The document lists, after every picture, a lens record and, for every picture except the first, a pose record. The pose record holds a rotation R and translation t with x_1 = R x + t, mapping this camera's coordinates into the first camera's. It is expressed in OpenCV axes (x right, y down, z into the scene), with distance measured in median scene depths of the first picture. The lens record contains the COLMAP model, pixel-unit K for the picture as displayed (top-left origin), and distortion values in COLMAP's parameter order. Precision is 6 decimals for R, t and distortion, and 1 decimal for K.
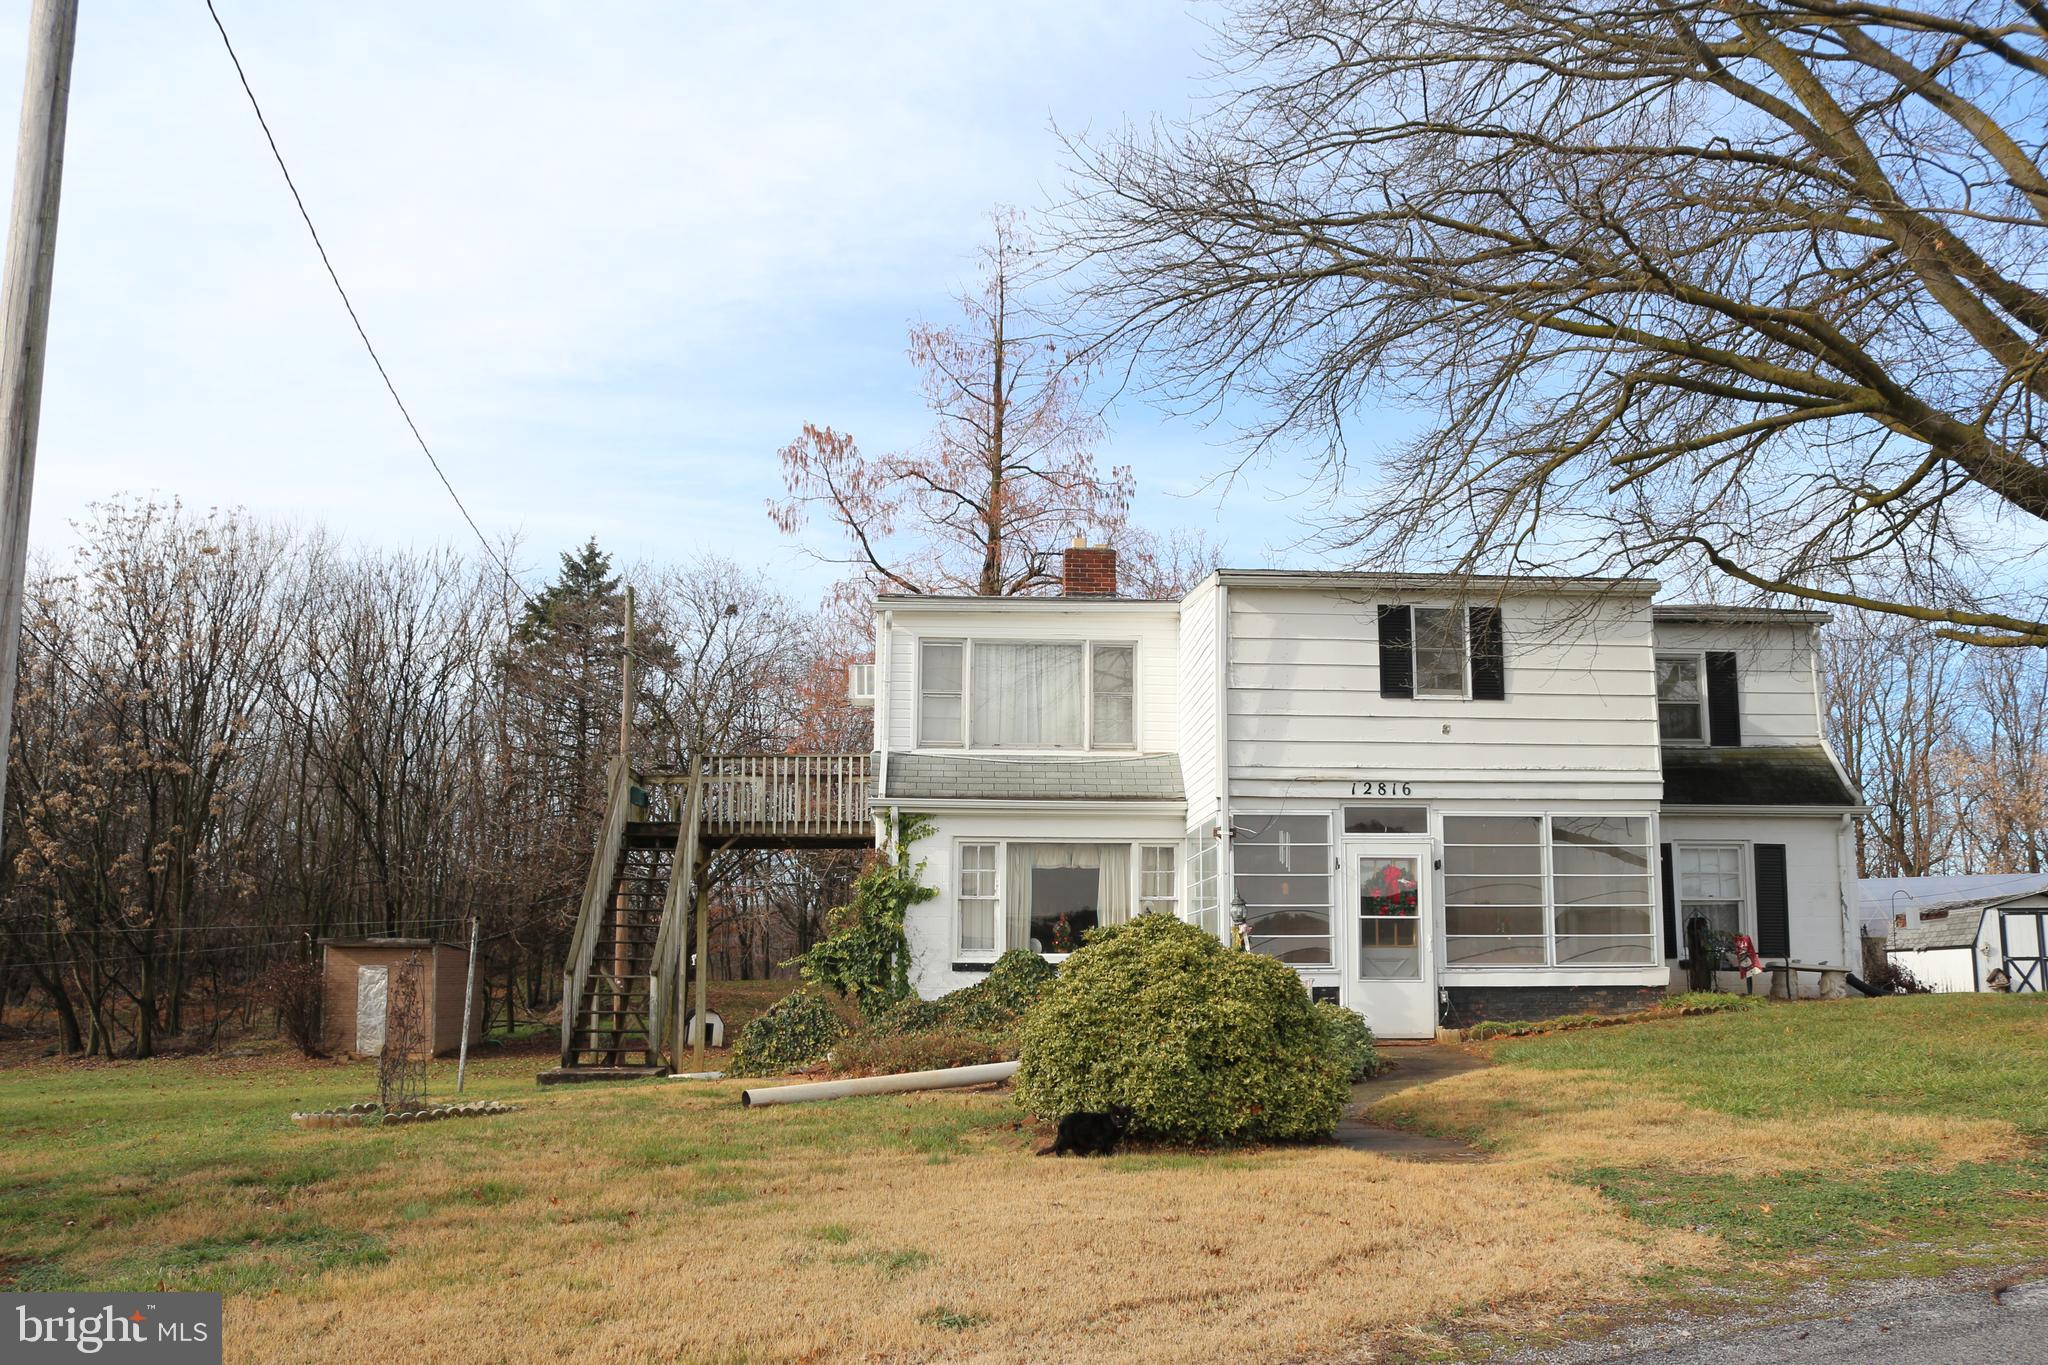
lens RADIAL K [[1755.9, 0, 1024.0], [0, 1755.9, 682.5], [0, 0, 1]] dist [-0.135183, 0.121354]
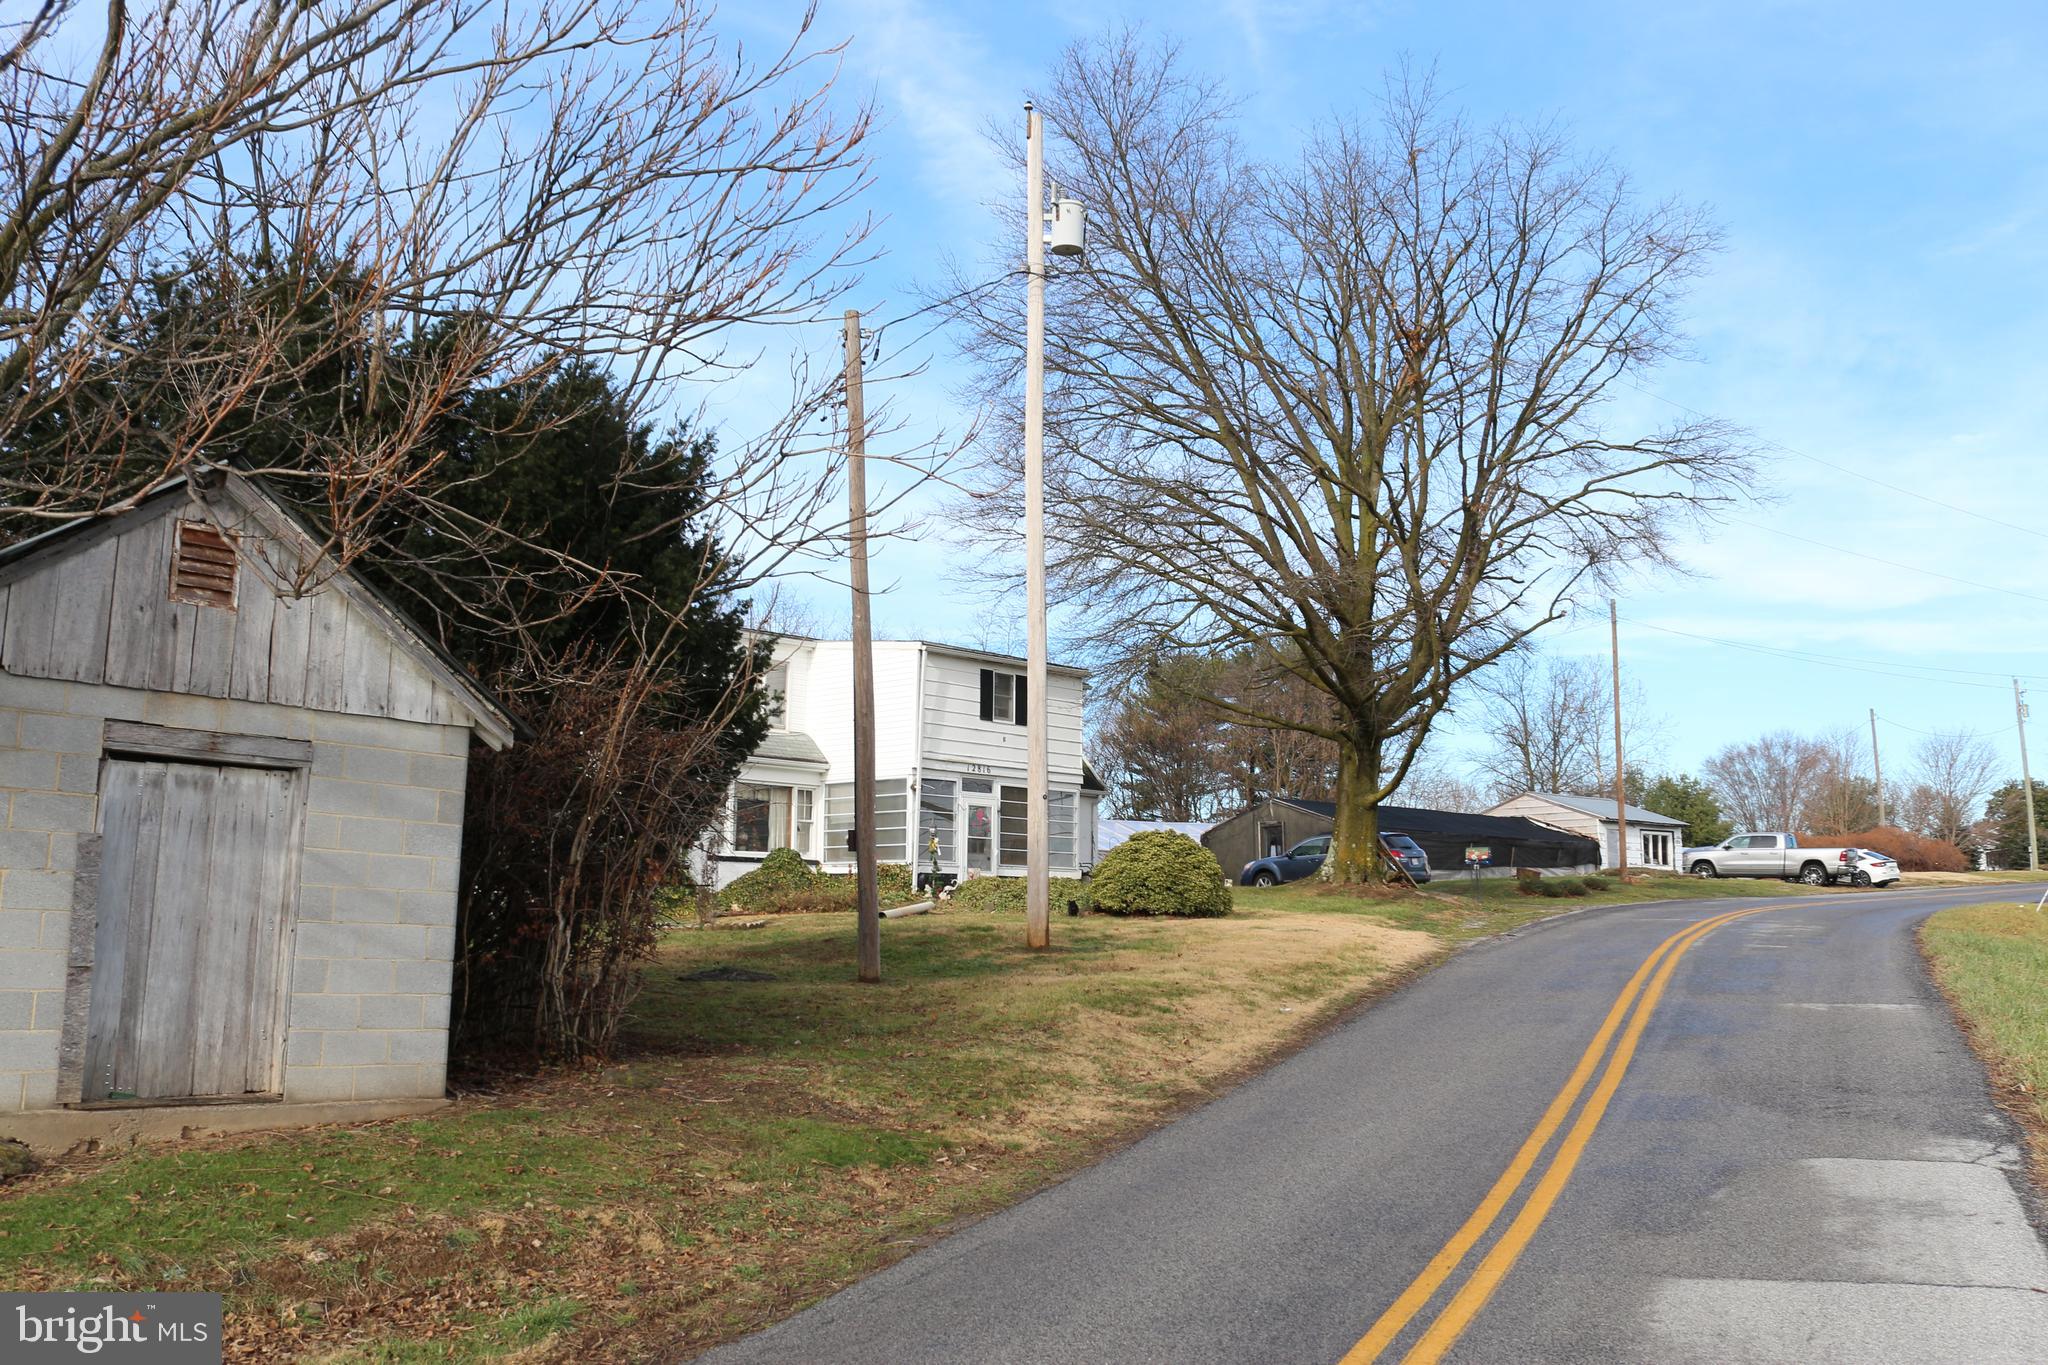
lens RADIAL K [[1755.9, 0, 1024.0], [0, 1755.9, 682.5], [0, 0, 1]] dist [-0.135183, 0.121354]
pose [[0.716296, 0.095816, 0.691187, -0.955640], [-0.118288, 0.992865, -0.015051, -0.006902], [-0.687698, -0.070978, 0.722519, -0.339047]]
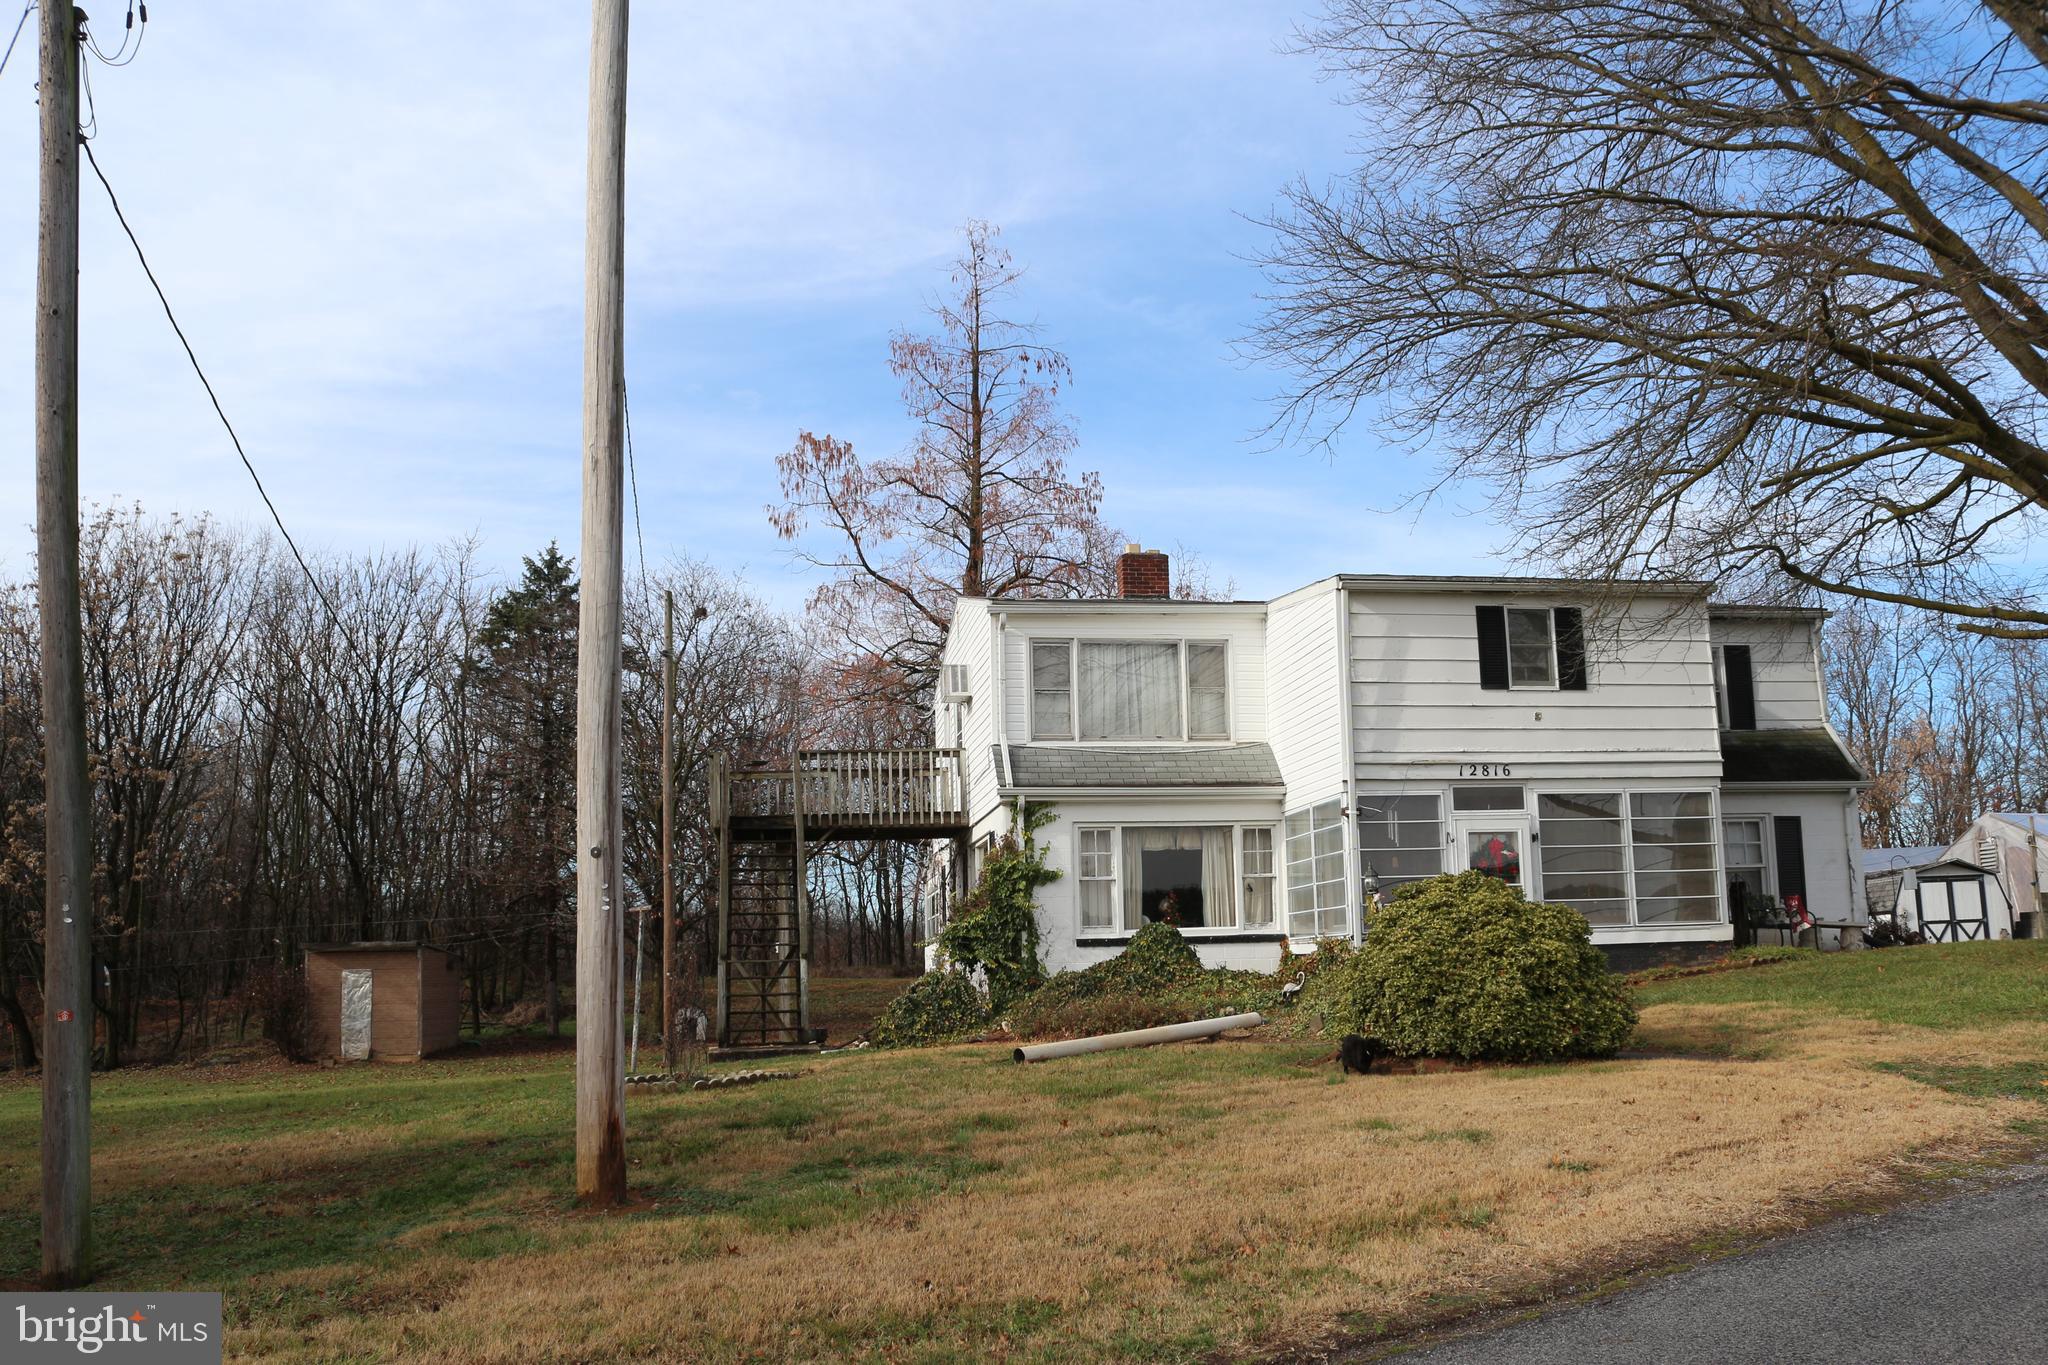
lens RADIAL K [[1755.9, 0, 1024.0], [0, 1755.9, 682.5], [0, 0, 1]] dist [-0.135183, 0.121354]
pose [[0.995659, -0.010640, 0.092466, -0.172557], [0.010579, 0.999943, 0.001143, 0.000188], [-0.092472, -0.000160, 0.995715, -0.073743]]
